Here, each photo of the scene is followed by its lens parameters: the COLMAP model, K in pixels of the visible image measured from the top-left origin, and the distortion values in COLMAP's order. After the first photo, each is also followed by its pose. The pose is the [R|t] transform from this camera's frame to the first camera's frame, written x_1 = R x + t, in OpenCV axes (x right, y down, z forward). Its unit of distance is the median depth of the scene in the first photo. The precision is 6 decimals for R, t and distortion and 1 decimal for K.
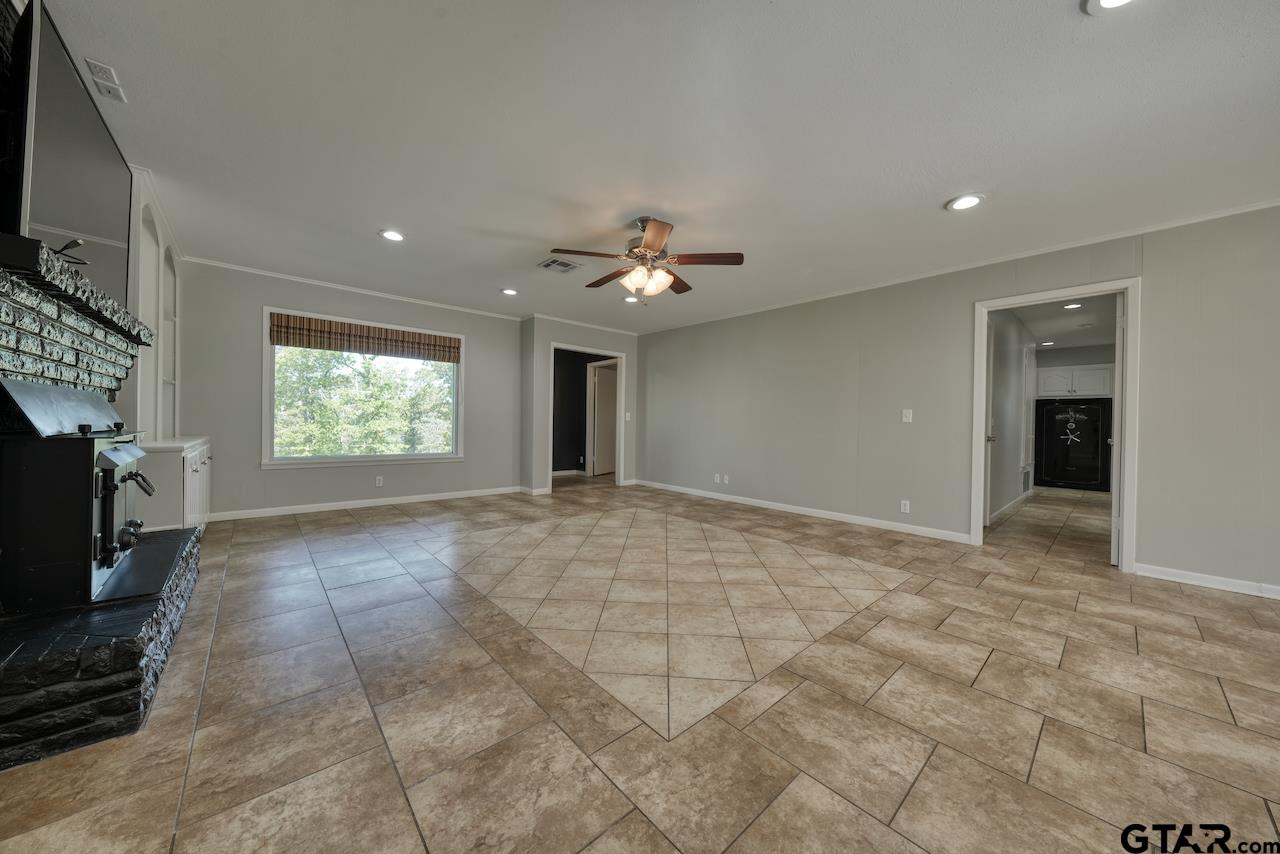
lens RADIAL K [[432.1, 0, 644.6], [0, 432.1, 424.0], [0, 0, 1]] dist [-0.005240, 0.001257]
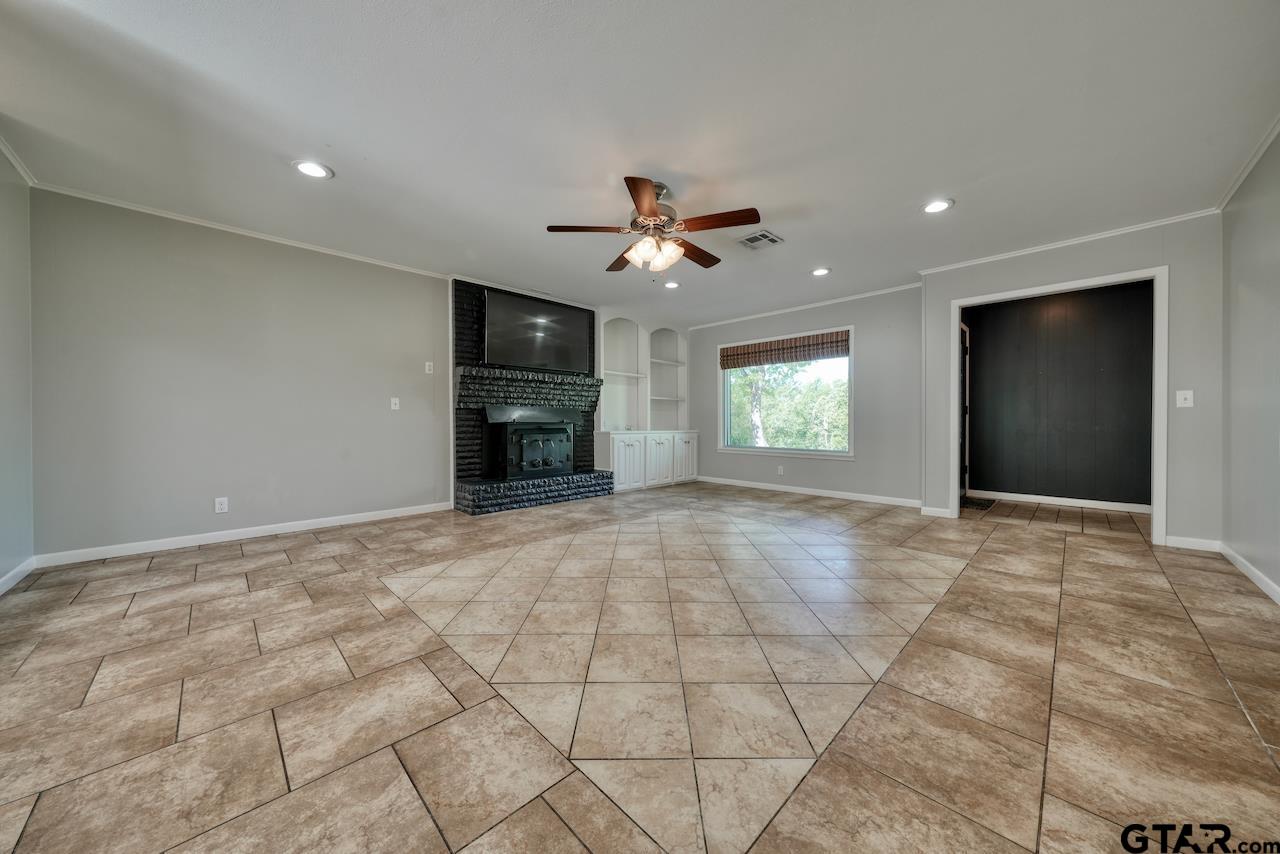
lens RADIAL K [[432.1, 0, 637.5], [0, 432.1, 423.8], [0, 0, 1]] dist [-0.005240, 0.001257]
pose [[0.045354, -0.013688, -0.998877, 1.139452], [-0.002044, 0.999903, -0.013795, 0.048641], [0.998969, 0.002667, 0.045322, 1.165747]]
